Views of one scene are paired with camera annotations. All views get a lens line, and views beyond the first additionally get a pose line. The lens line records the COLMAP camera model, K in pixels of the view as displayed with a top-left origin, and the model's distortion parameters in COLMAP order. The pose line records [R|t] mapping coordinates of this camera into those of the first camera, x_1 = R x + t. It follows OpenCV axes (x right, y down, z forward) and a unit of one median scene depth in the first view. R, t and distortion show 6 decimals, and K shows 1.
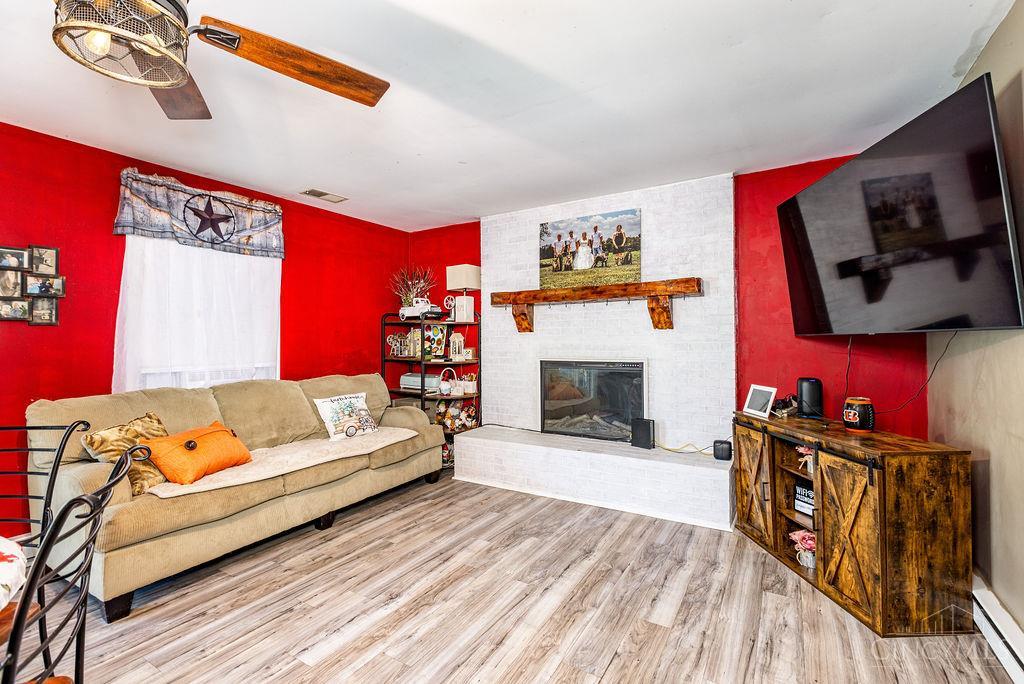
lens RADIAL K [[457.7, 0, 515.3], [0, 457.7, 331.6], [0, 0, 1]] dist [-0.000899, -0.000248]
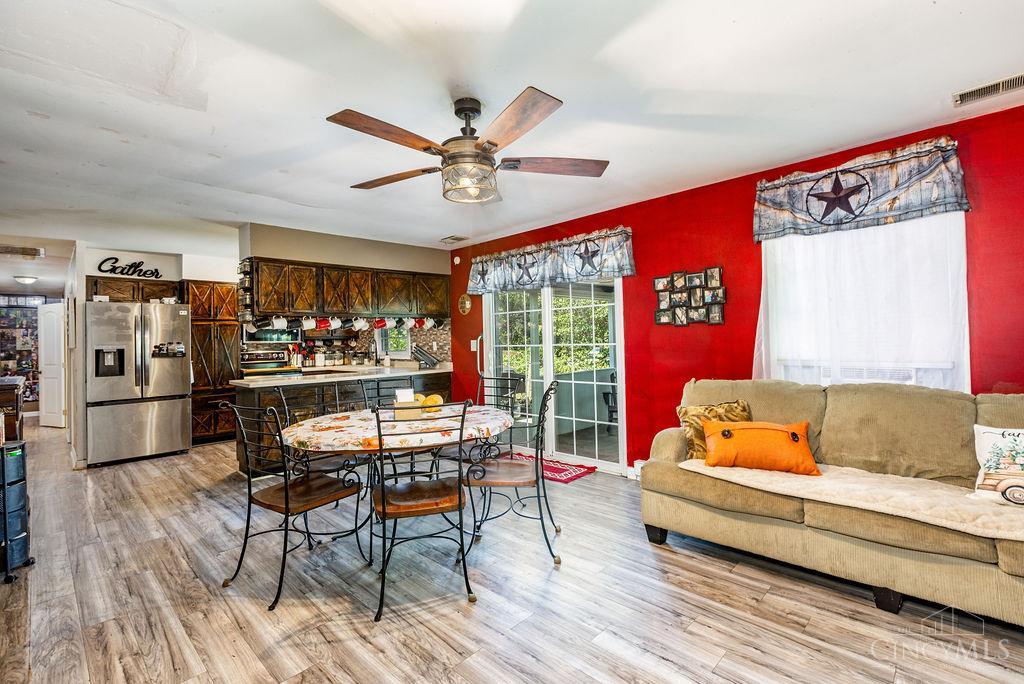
lens RADIAL K [[460.4, 0, 516.7], [0, 460.4, 334.6], [0, 0, 1]] dist [0.002263, -0.000063]
pose [[-0.226861, 0.001870, -0.973925, 0.323363], [0.041955, 0.999089, -0.007854, 0.001302], [0.973023, -0.042642, -0.226733, 0.539224]]
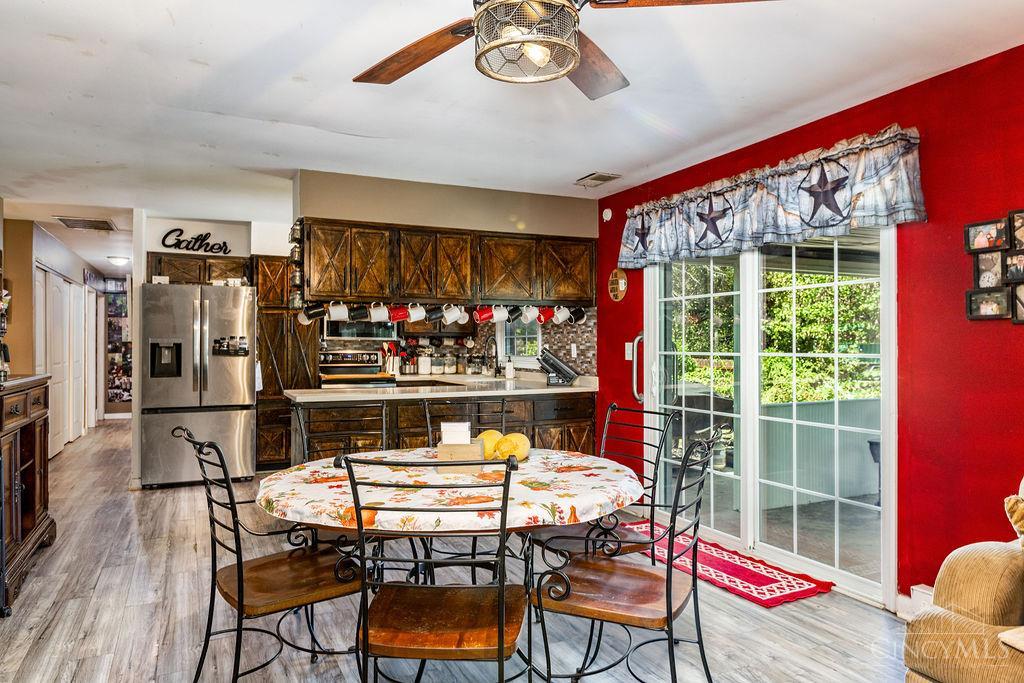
lens RADIAL K [[655.4, 0, 512.0], [0, 655.4, 341.5], [0, 0, 1]] dist [-0.000273, 0.000201]
pose [[-0.543361, 0.004013, -0.839490, 0.116601], [0.017918, 0.999816, -0.006817, 0.004167], [0.839308, -0.018746, -0.543333, 0.582687]]
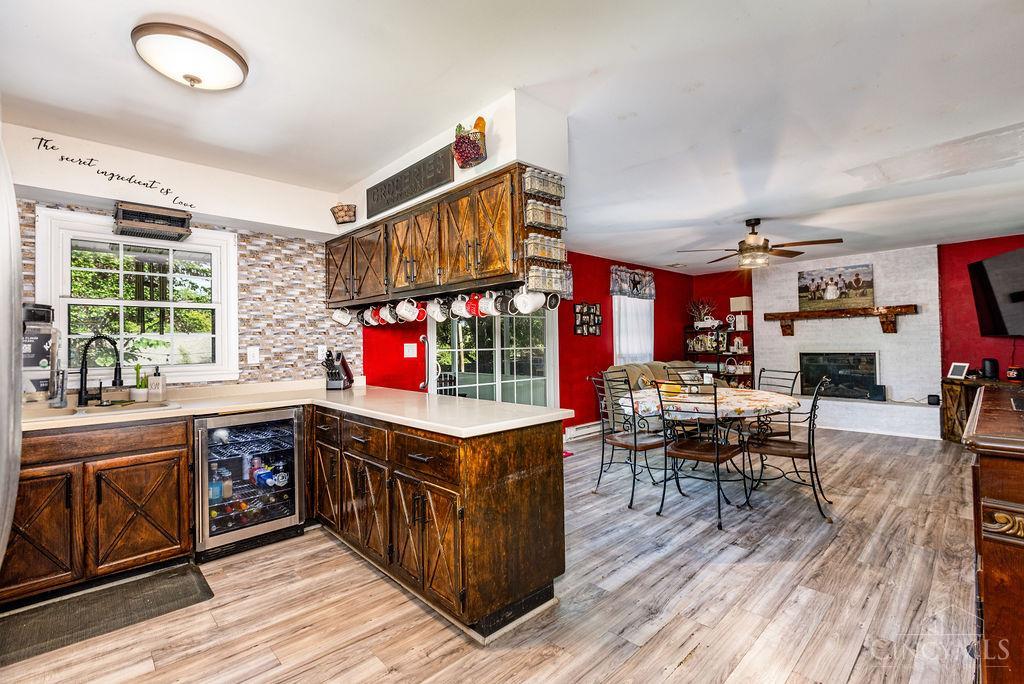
lens RADIAL K [[455.5, 0, 519.2], [0, 455.5, 334.9], [0, 0, 1]] dist [-0.001183, -0.001021]
pose [[0.964646, -0.013700, -0.263191, -0.587057], [0.013434, 0.999906, -0.002809, -0.013961], [0.263205, -0.000826, 0.964740, -1.051920]]
